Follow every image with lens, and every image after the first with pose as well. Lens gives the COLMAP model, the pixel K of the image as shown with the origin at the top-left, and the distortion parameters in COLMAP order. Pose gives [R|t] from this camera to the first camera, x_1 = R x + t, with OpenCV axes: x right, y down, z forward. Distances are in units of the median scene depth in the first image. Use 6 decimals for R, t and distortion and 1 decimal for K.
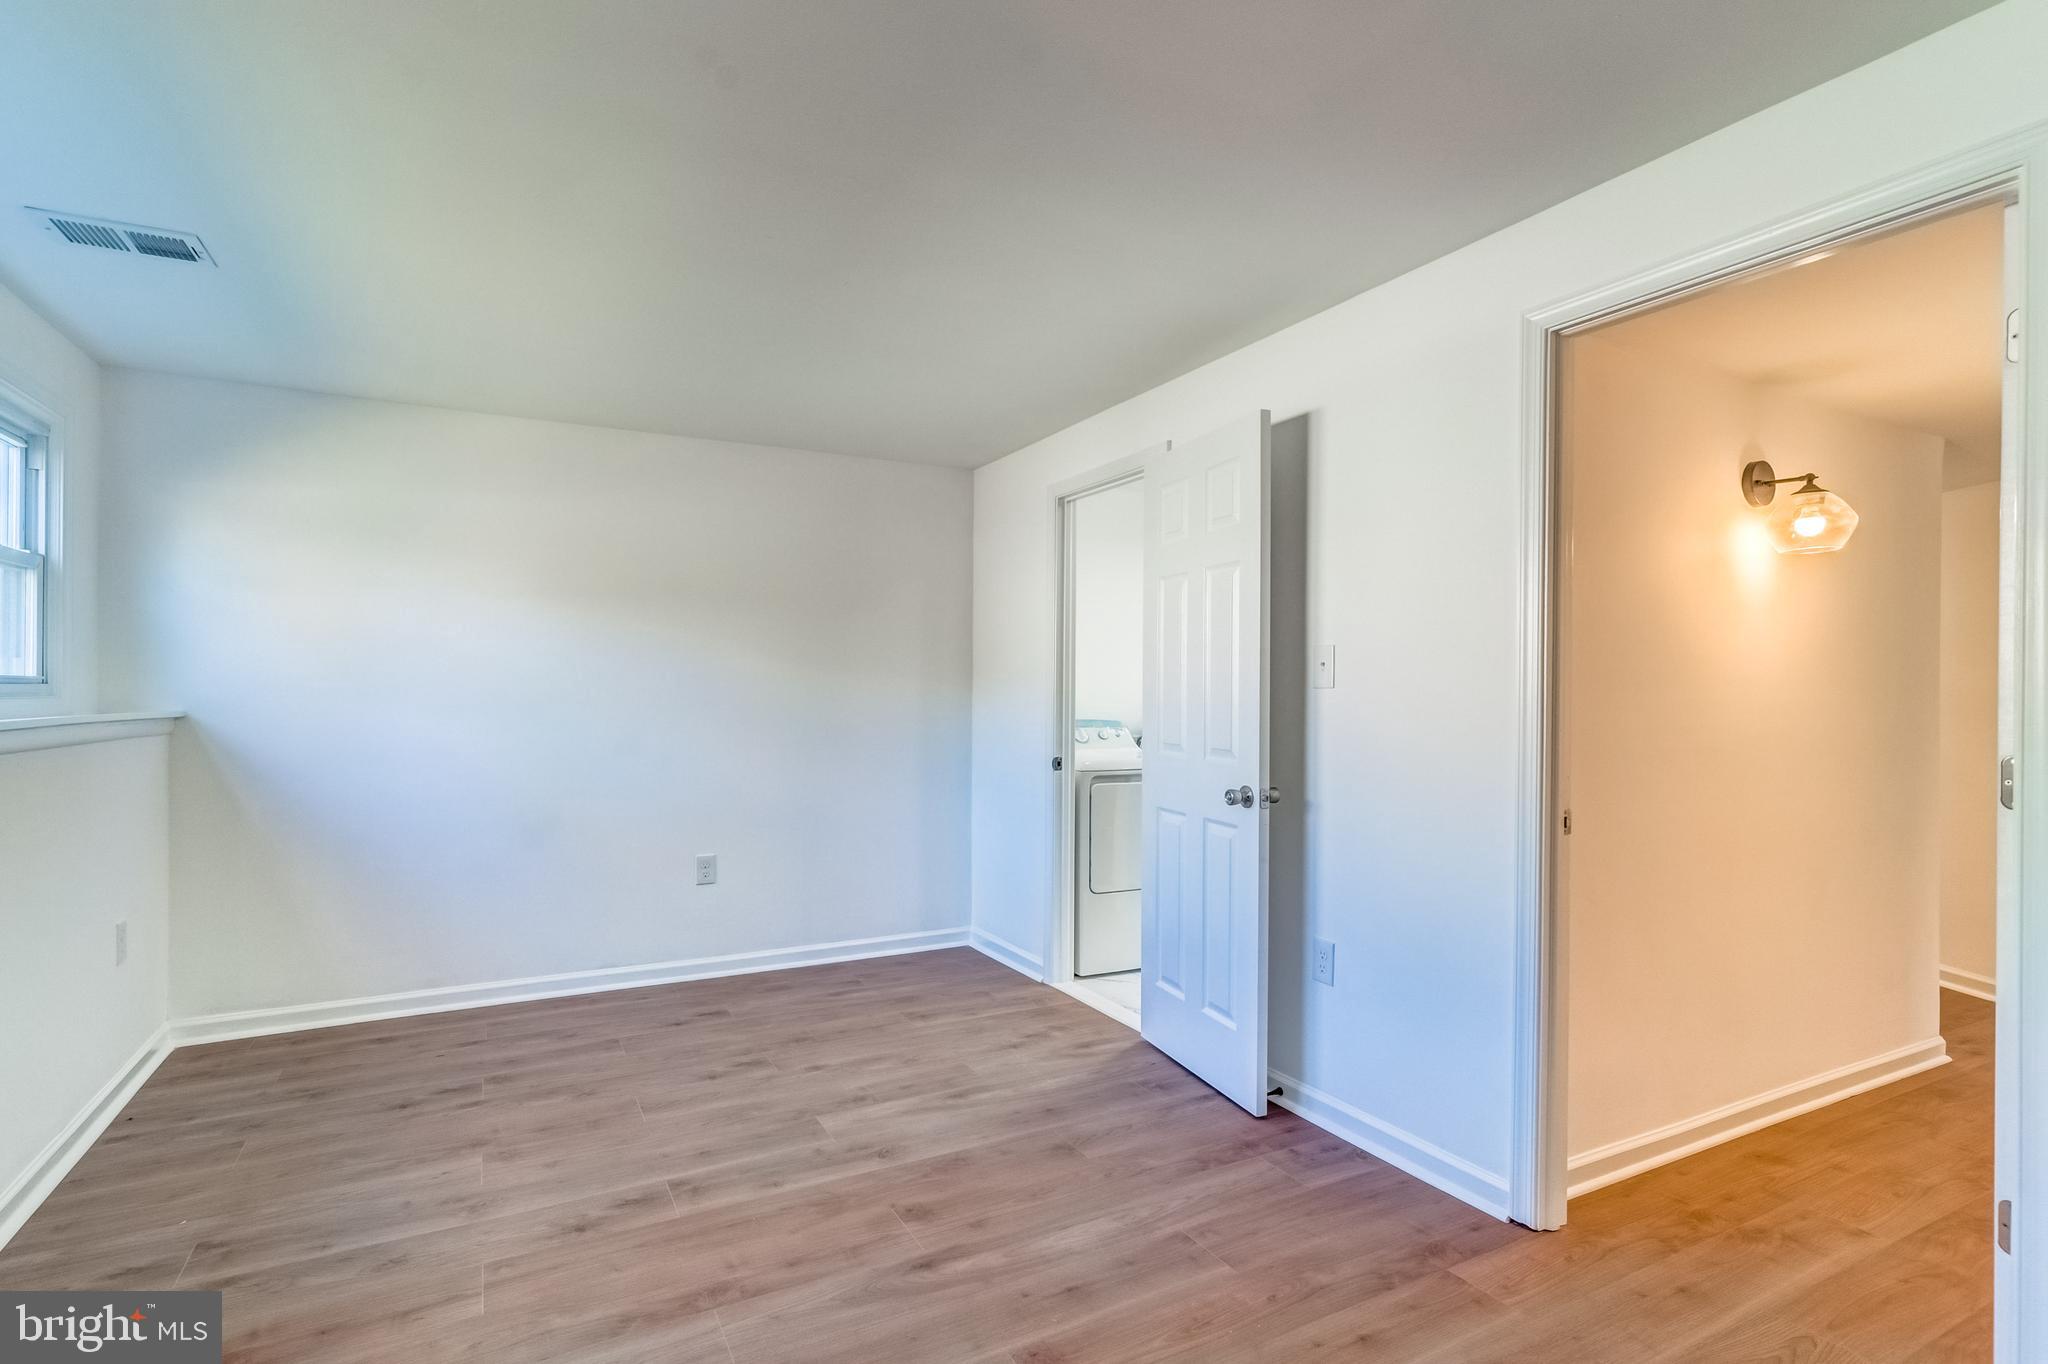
lens RADIAL K [[1003.5, 0, 1029.3], [0, 1003.5, 689.6], [0, 0, 1]] dist [0.005588, 0.000883]
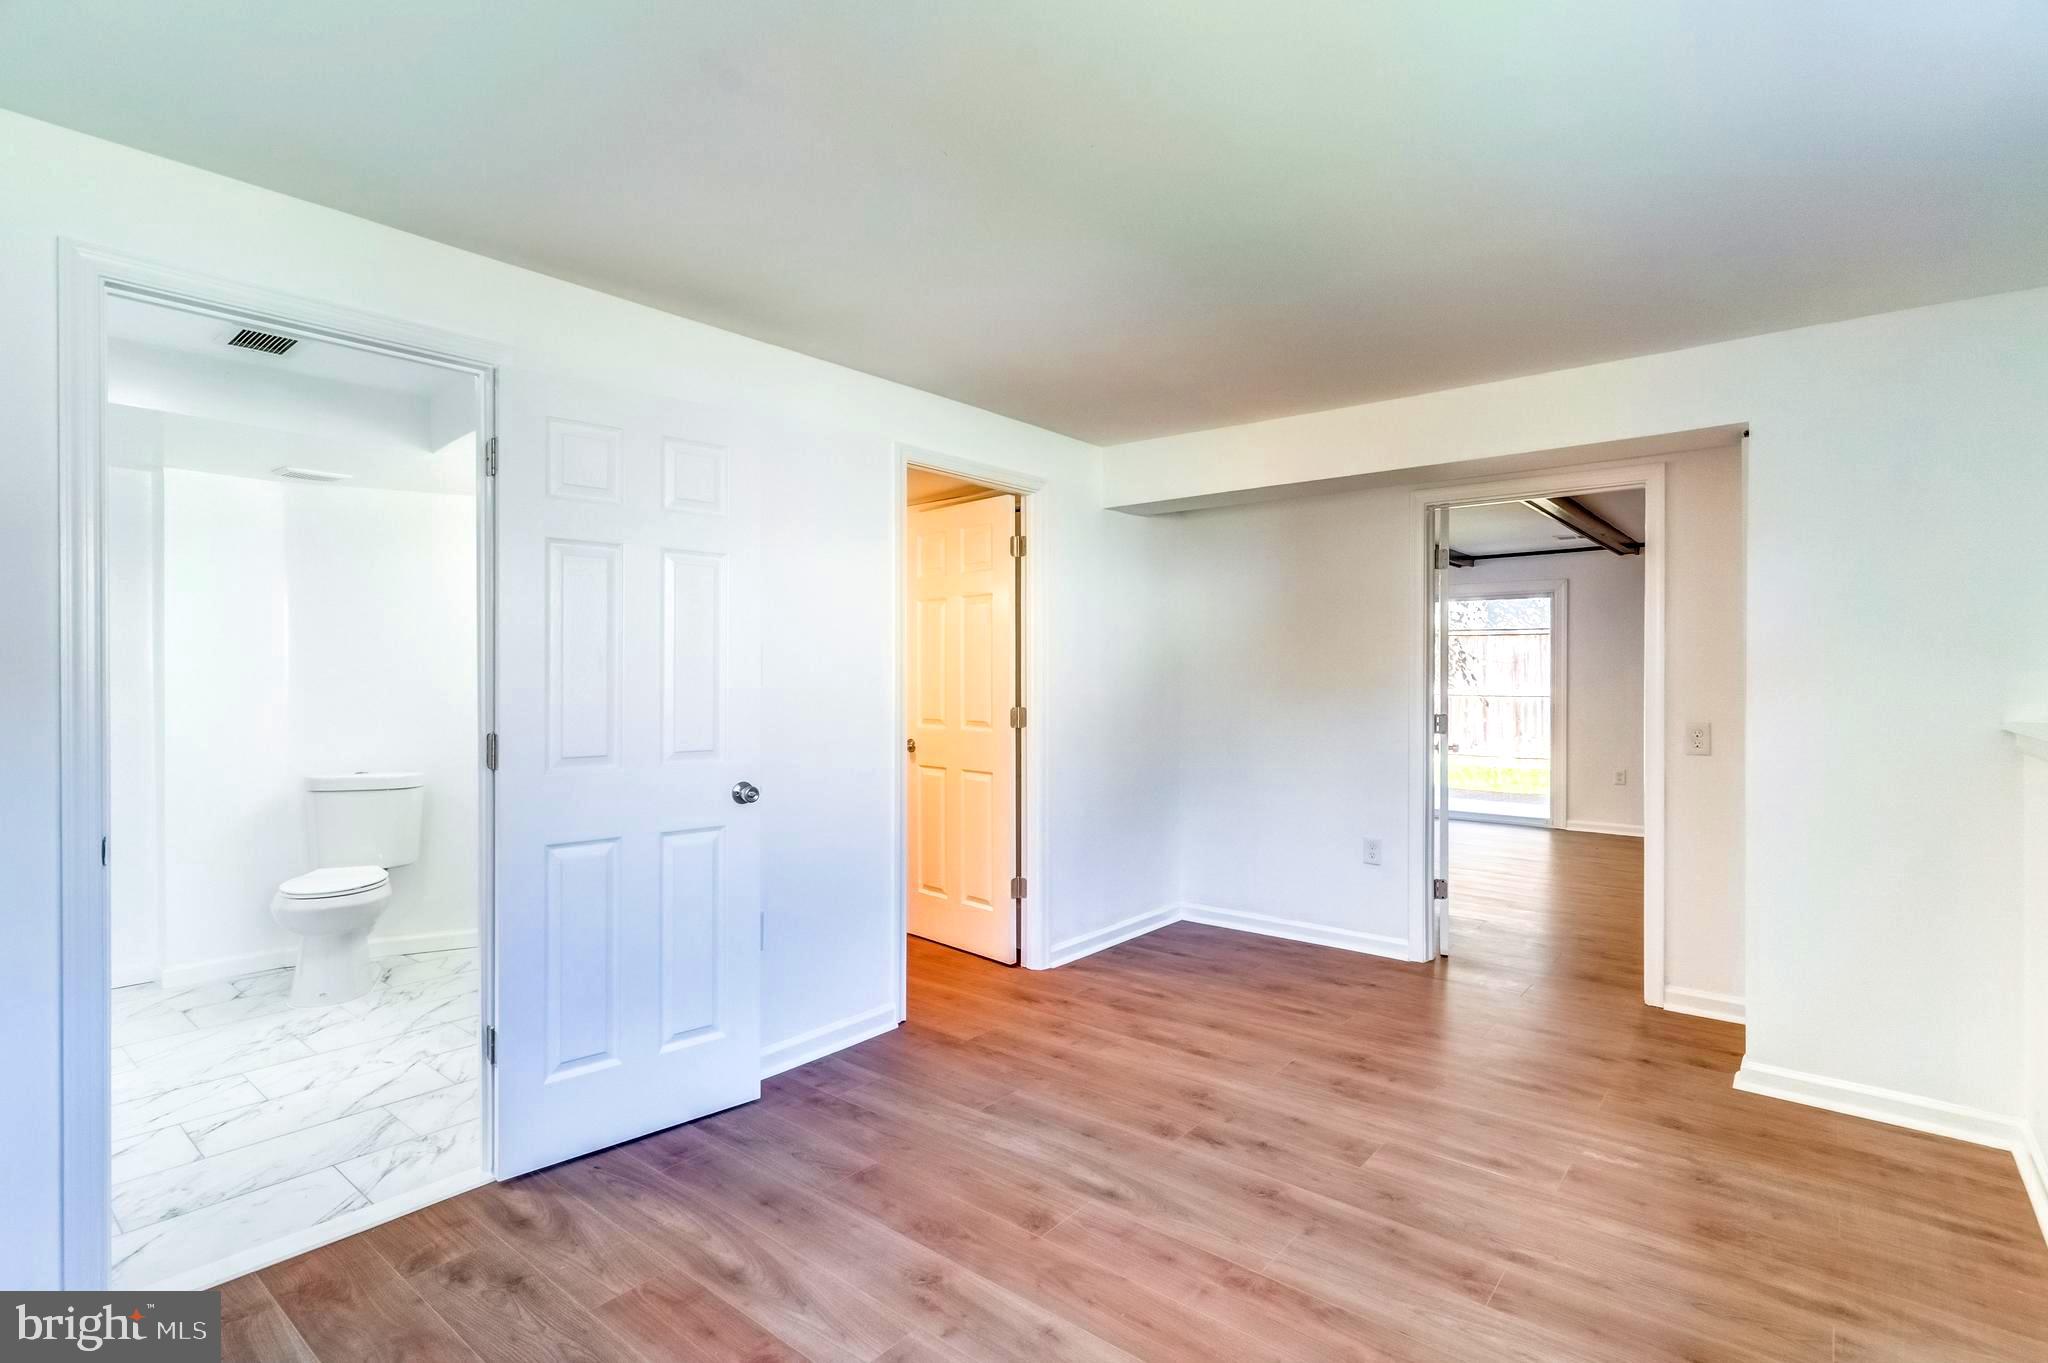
lens RADIAL K [[1003.5, 0, 1037.0], [0, 1003.5, 681.3], [0, 0, 1]] dist [0.005588, 0.000883]
pose [[-0.391536, -0.007825, 0.920130, -0.956998], [-0.003436, 0.999969, 0.007042, -0.016025], [-0.920156, -0.000405, -0.391551, 1.306691]]
